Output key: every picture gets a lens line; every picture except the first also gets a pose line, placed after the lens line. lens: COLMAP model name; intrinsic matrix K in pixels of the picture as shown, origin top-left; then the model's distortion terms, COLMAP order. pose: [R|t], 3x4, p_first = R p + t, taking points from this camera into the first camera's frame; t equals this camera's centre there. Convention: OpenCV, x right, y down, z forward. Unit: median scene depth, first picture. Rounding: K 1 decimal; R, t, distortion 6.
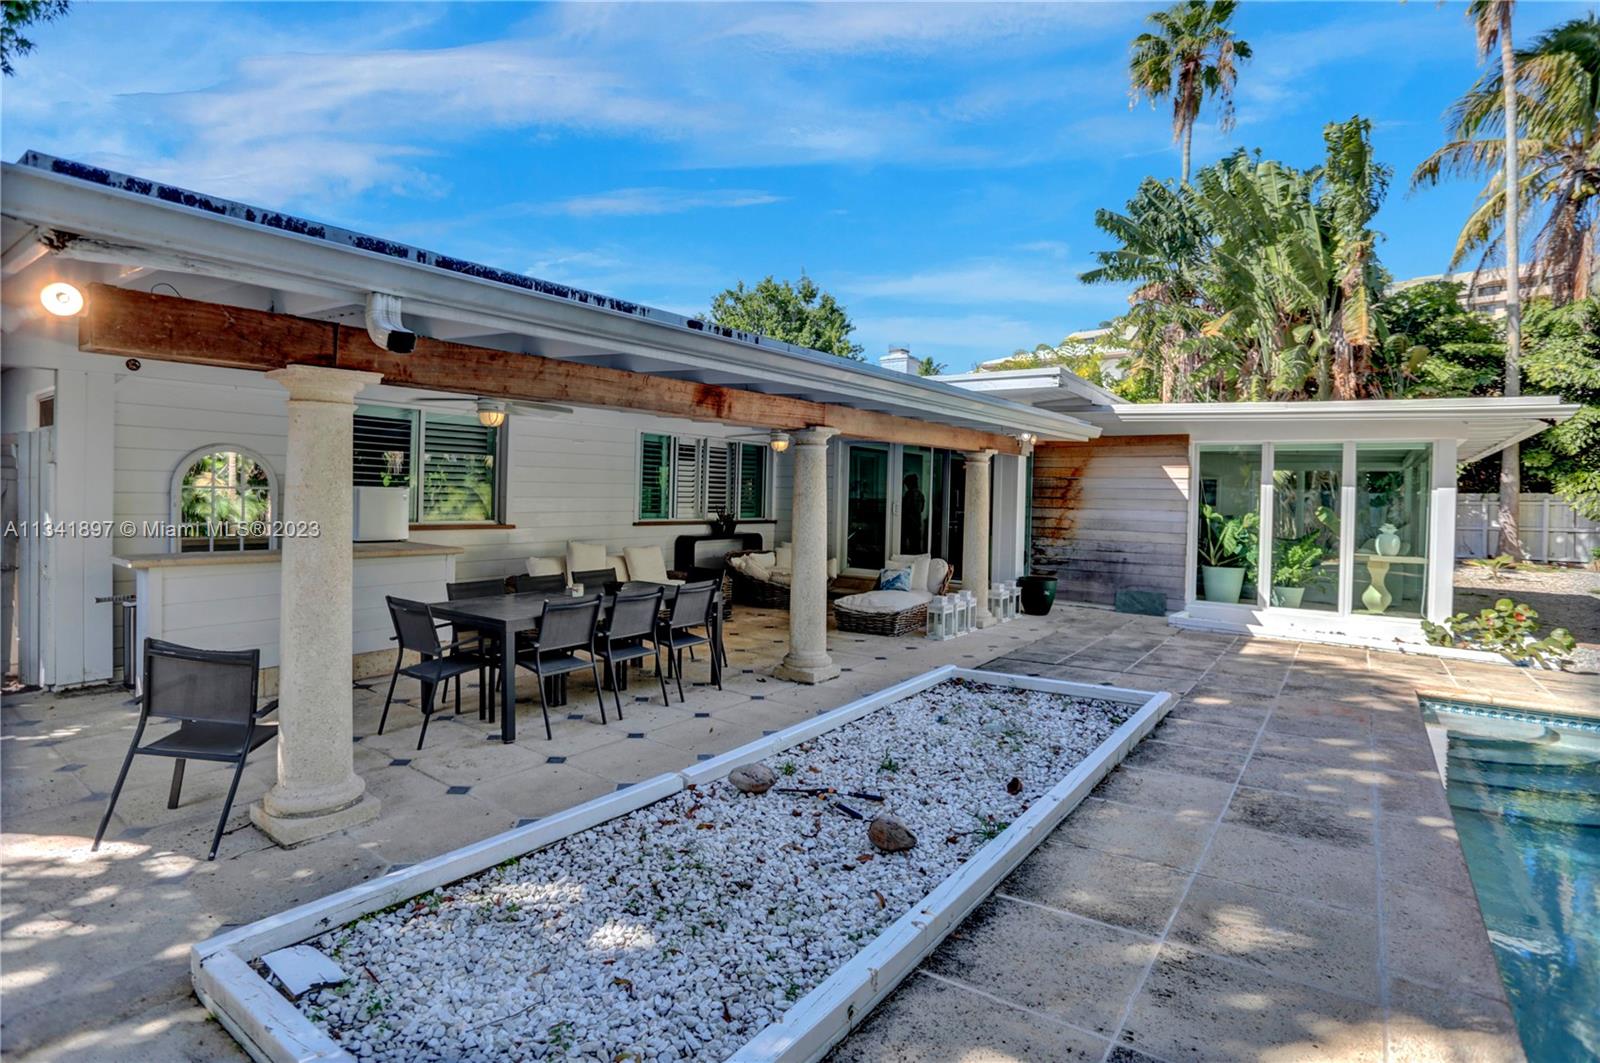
lens RADIAL K [[779.9, 0, 802.3], [0, 779.9, 497.6], [0, 0, 1]] dist [-0.071349, 0.023759]
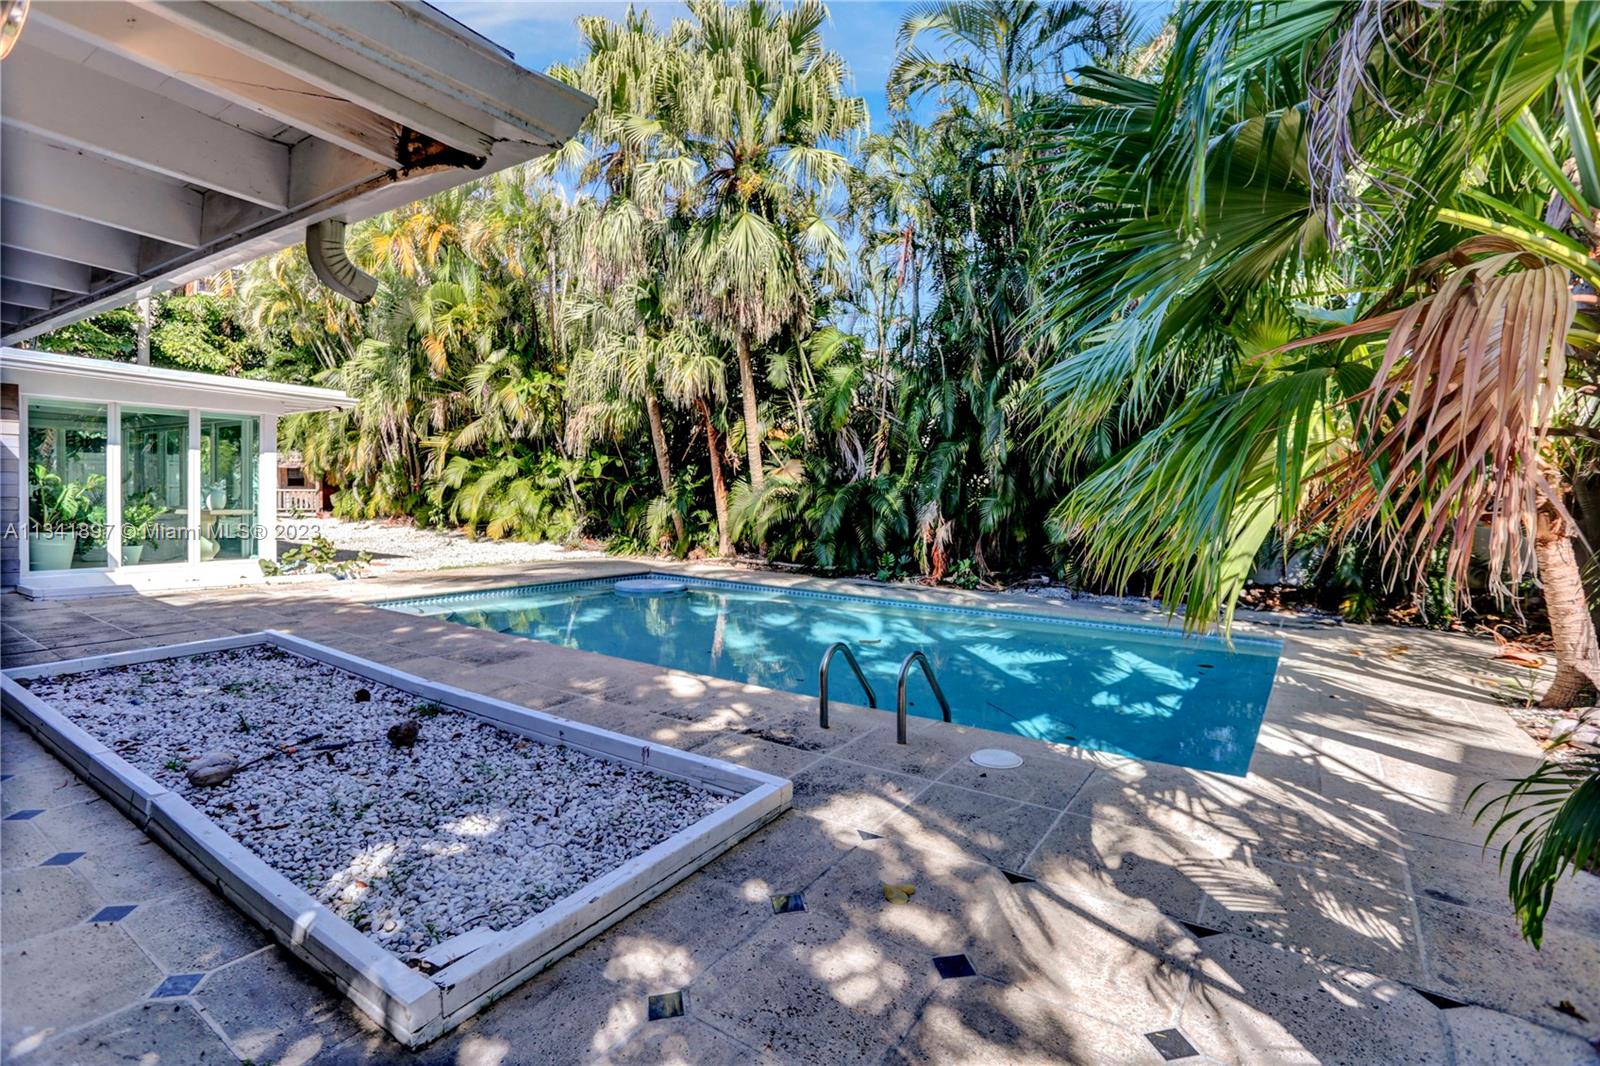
lens RADIAL K [[767.7, 0, 779.0], [0, 767.7, 510.7], [0, 0, 1]] dist [-0.058661, 0.021063]
pose [[-0.022649, -0.055717, 0.998190, -0.374809], [-0.024050, 0.998187, 0.055171, -0.005524], [-0.999454, -0.022756, -0.023948, 0.138530]]
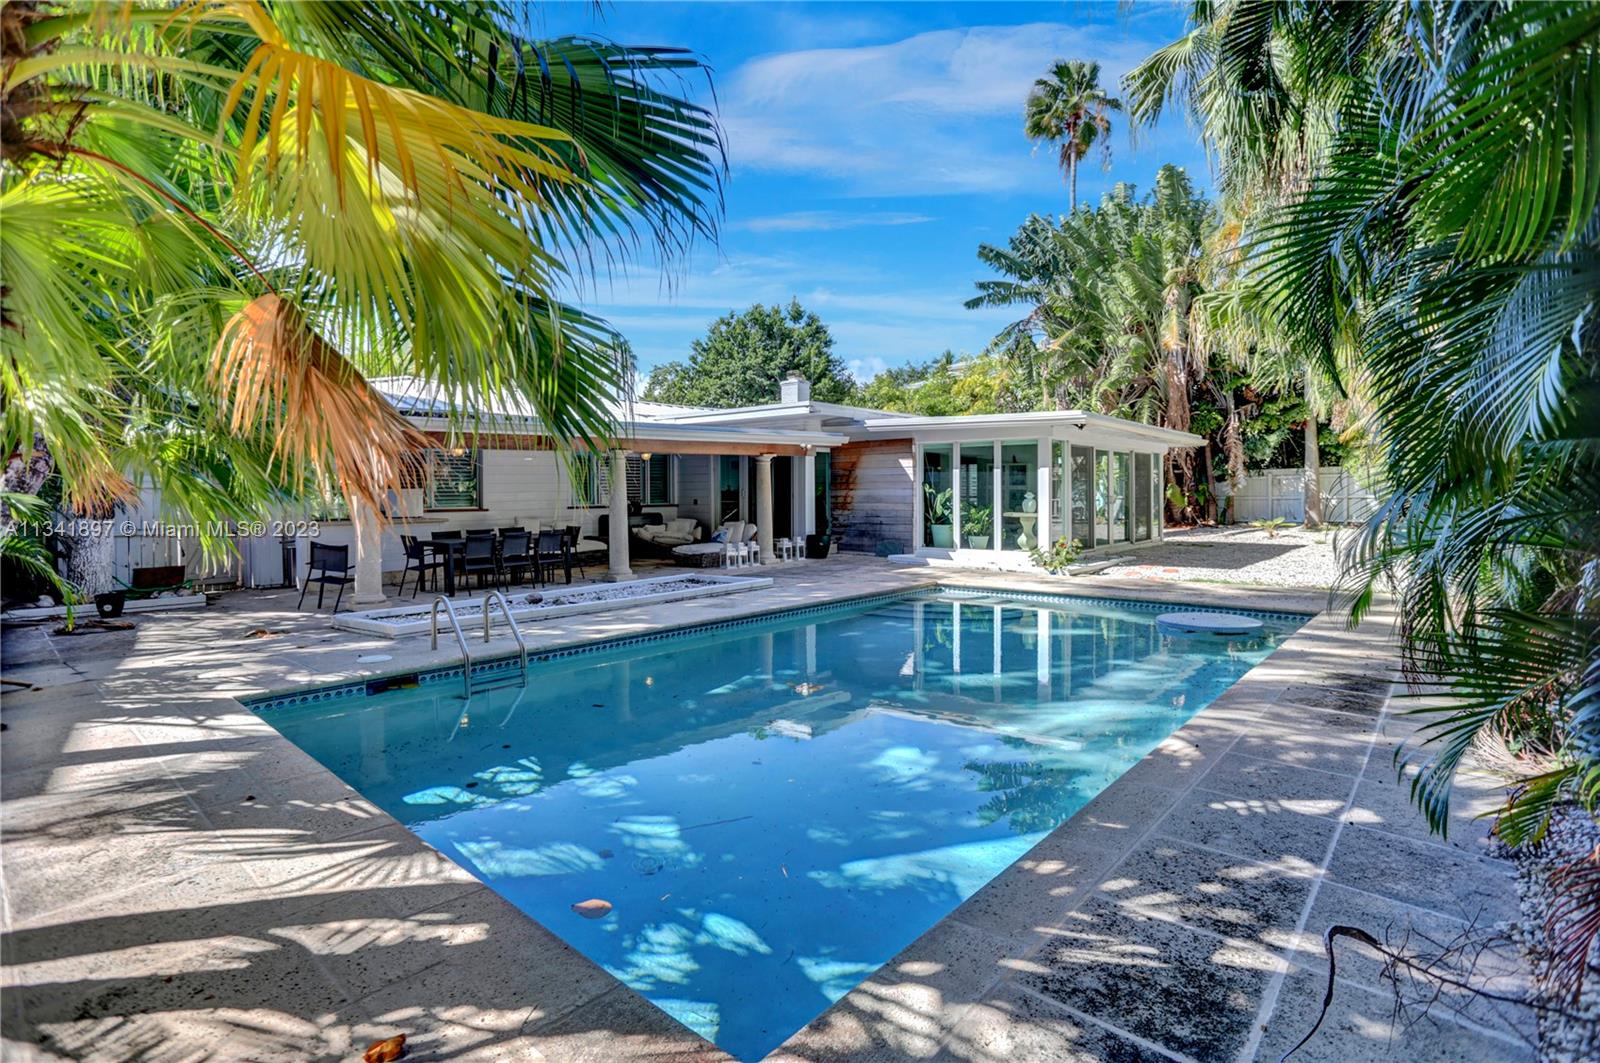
lens RADIAL K [[767.7, 0, 779.0], [0, 767.7, 509.2], [0, 0, 1]] dist [-0.058661, 0.021063]
pose [[0.993418, -0.029785, -0.110606, 0.404869], [0.031794, 0.999359, 0.016442, 0.025119], [0.110045, -0.019850, 0.993728, -0.547832]]
